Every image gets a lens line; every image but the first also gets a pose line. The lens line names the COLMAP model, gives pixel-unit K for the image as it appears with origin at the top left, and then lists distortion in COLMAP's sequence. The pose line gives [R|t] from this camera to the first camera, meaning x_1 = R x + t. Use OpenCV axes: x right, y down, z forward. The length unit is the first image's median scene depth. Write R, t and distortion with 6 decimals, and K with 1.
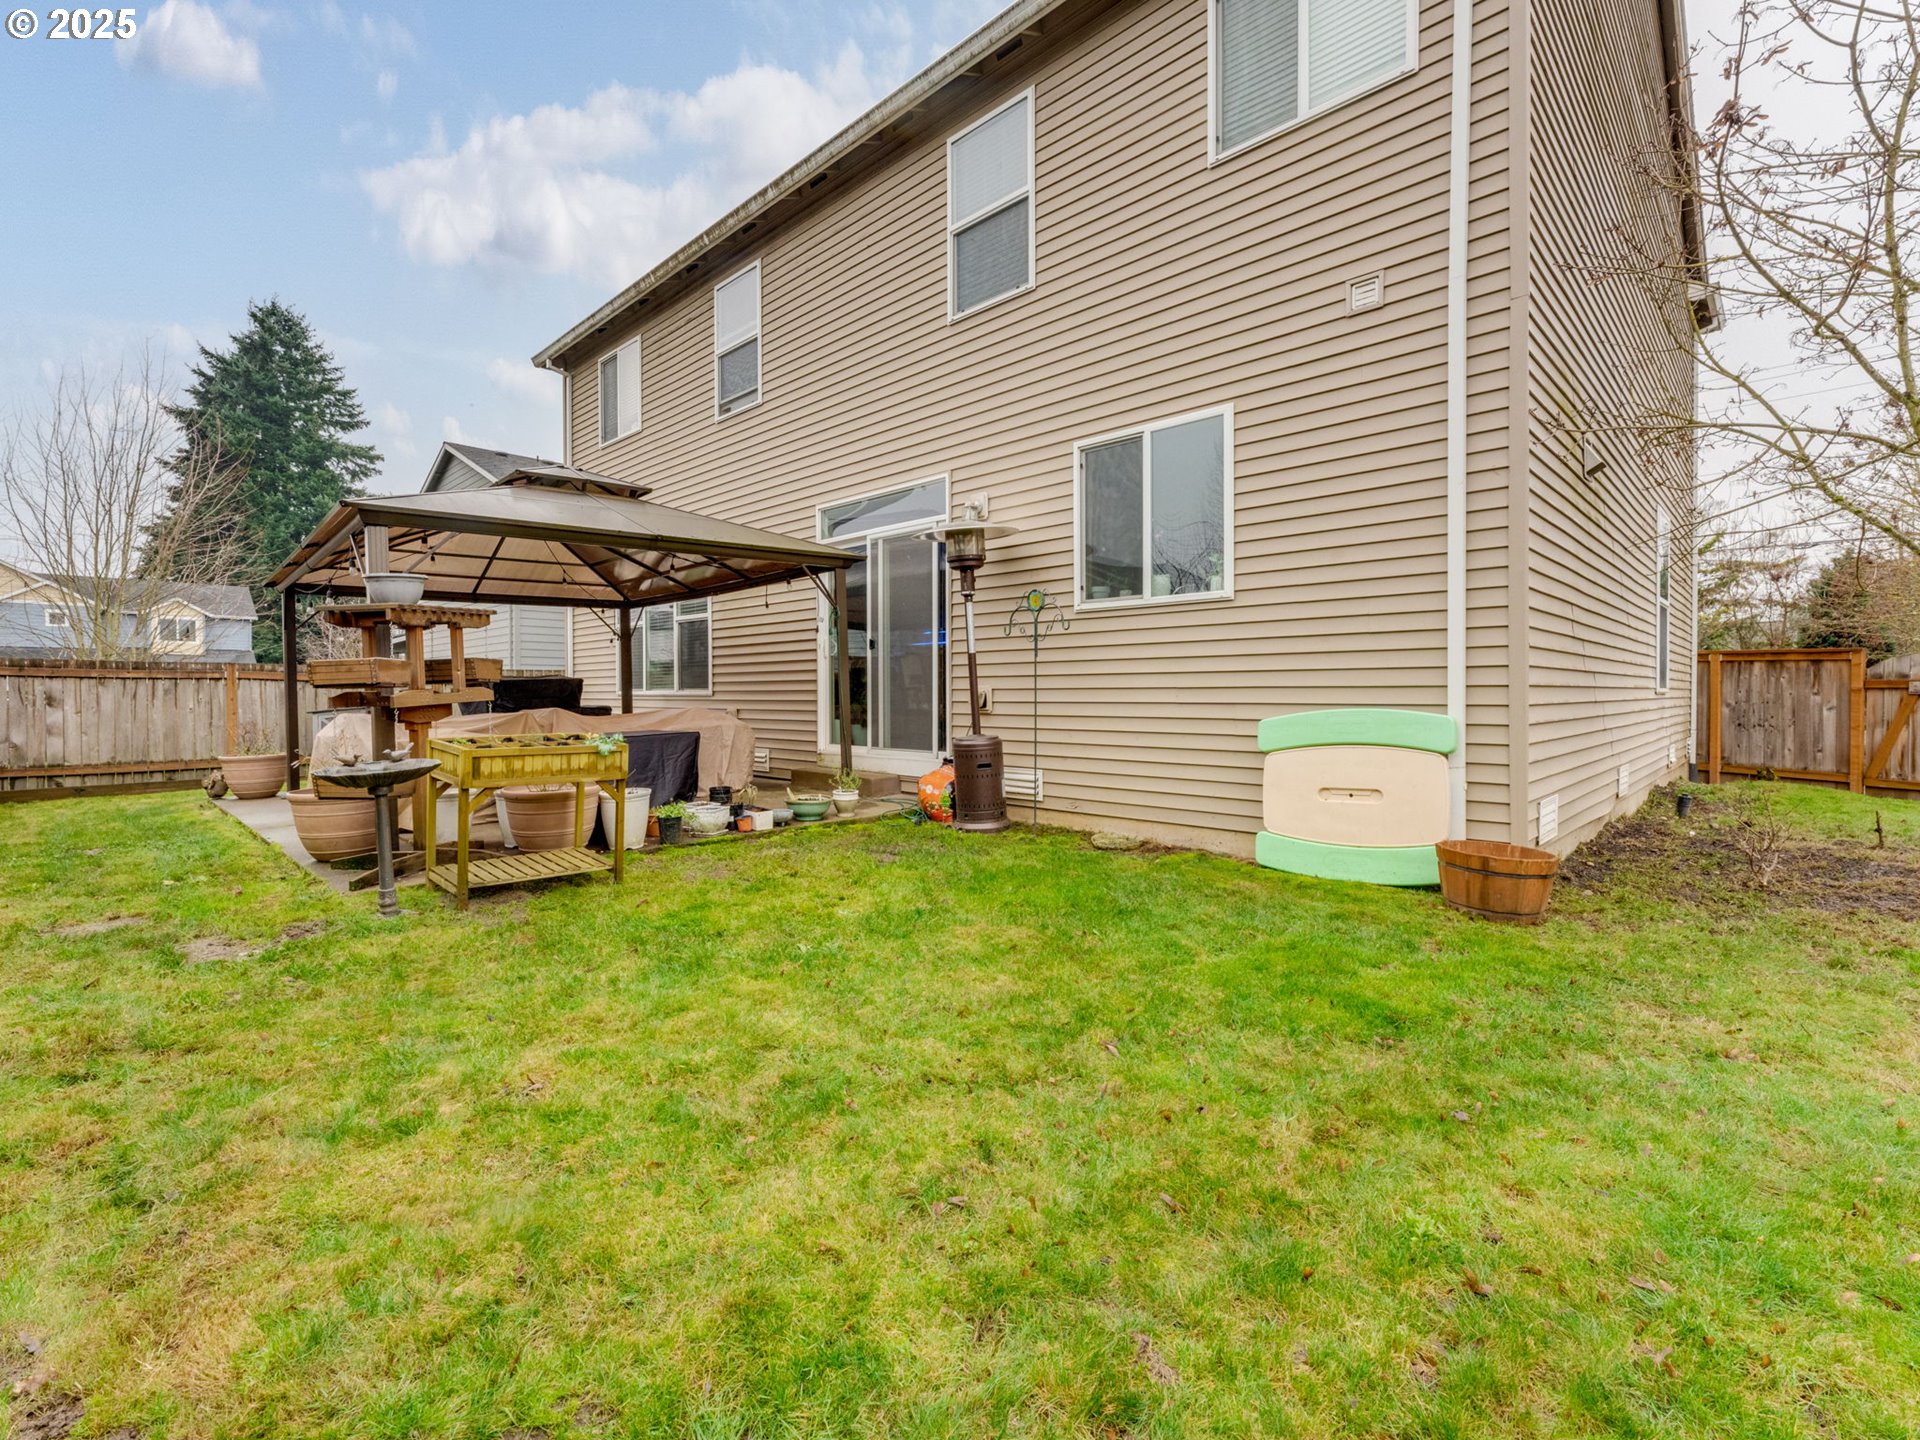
lens RADIAL K [[863.4, 0, 949.5], [0, 863.4, 703.2], [0, 0, 1]] dist [0.000116, 0.001872]
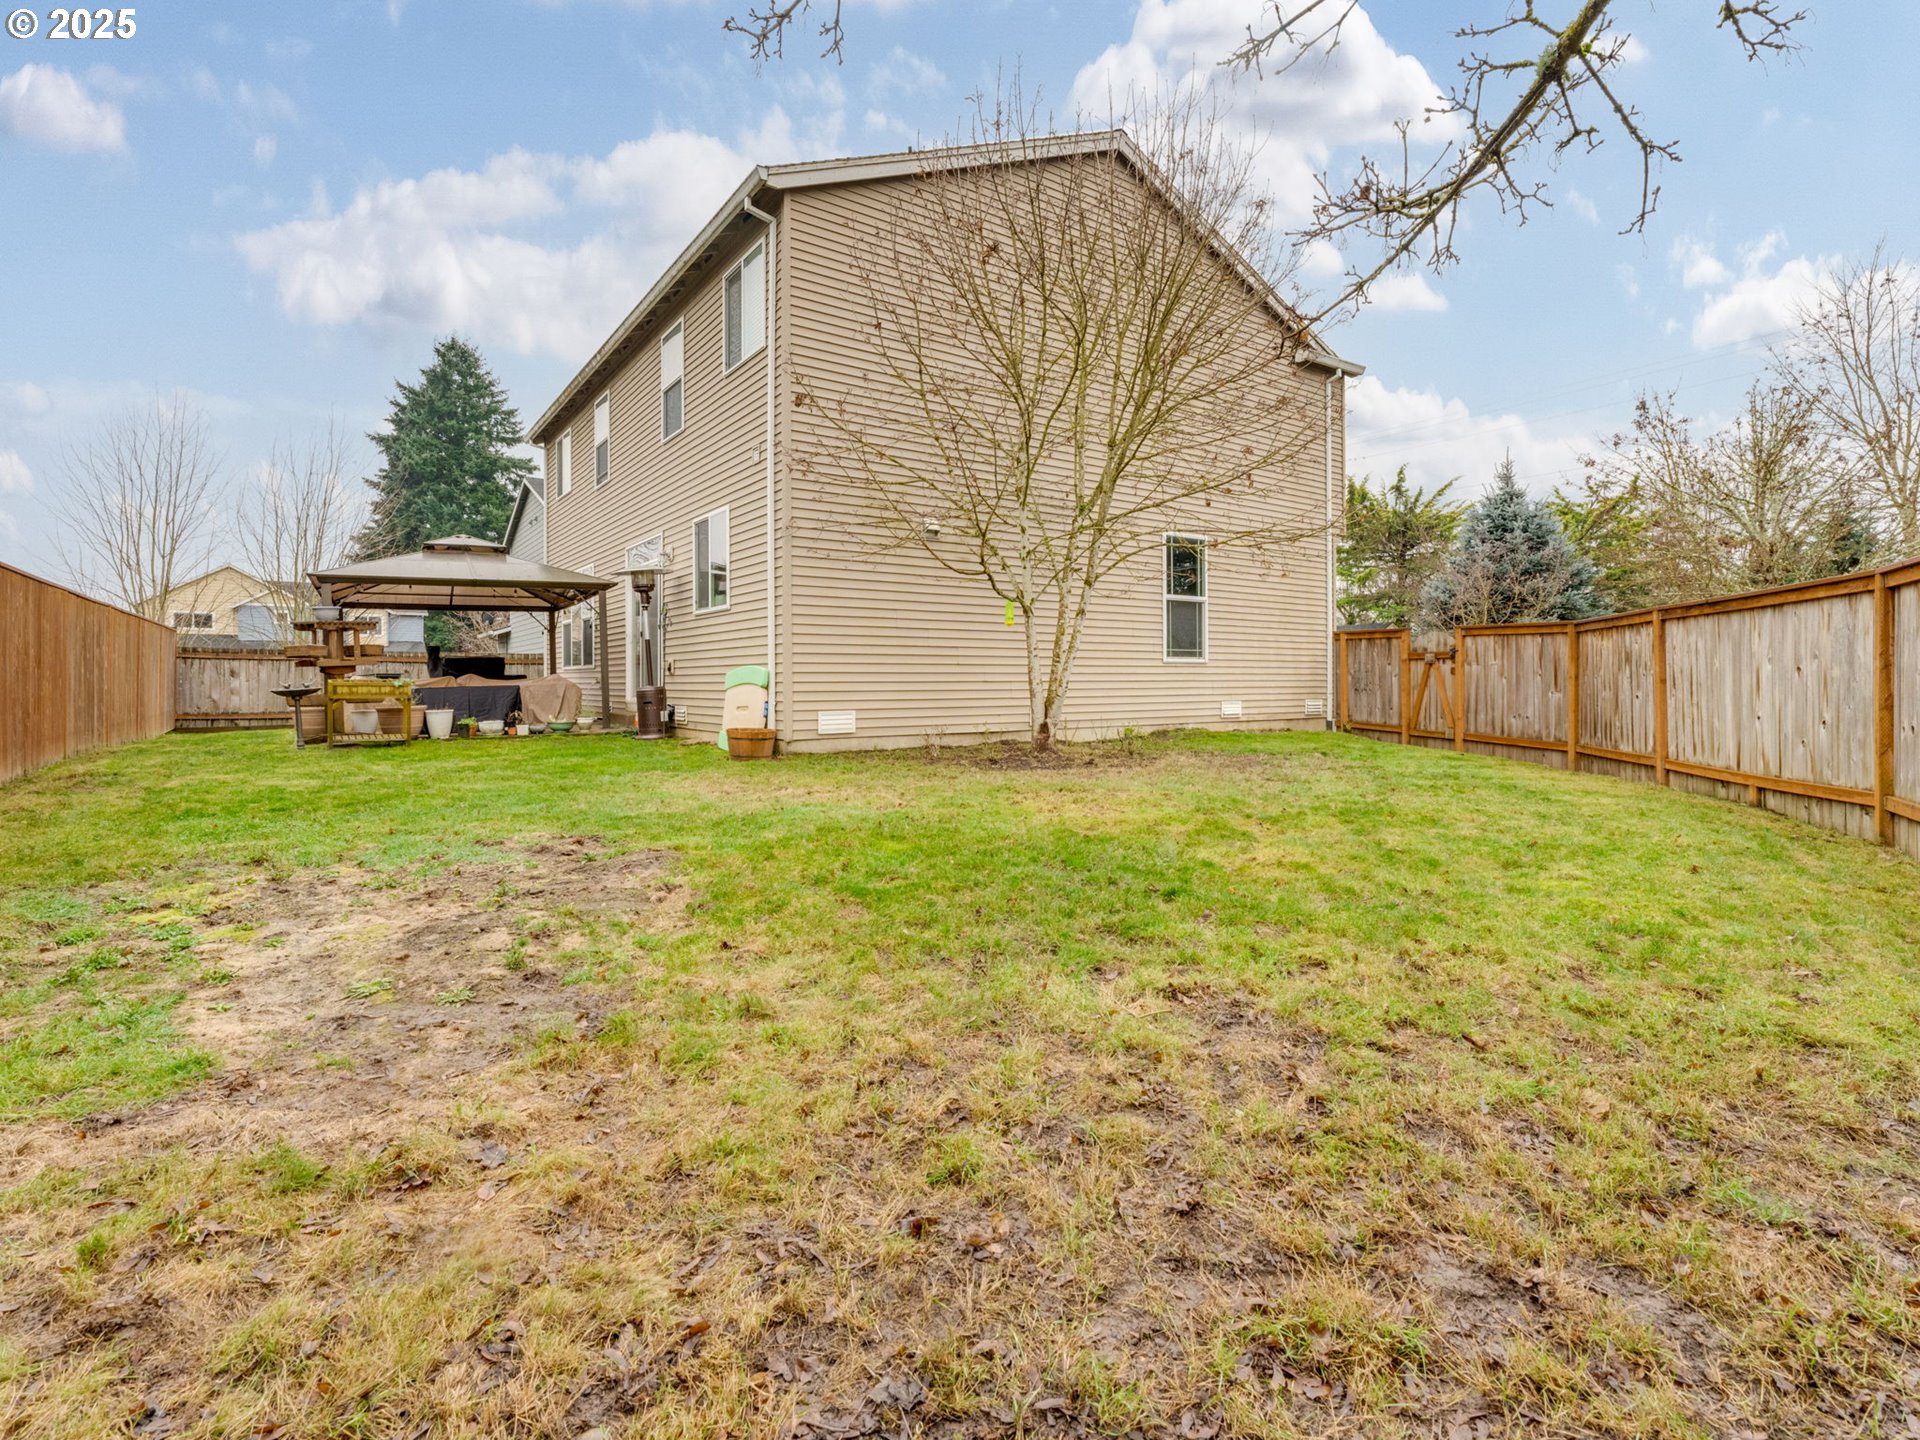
lens RADIAL K [[930.5, 0, 958.7], [0, 930.5, 675.7], [0, 0, 1]] dist [0.001109, 0.000030]
pose [[0.982182, -0.002983, -0.187909, 0.113583], [-0.000210, 0.999856, -0.016969, 0.005427], [0.187932, 0.016706, 0.982040, -0.083927]]
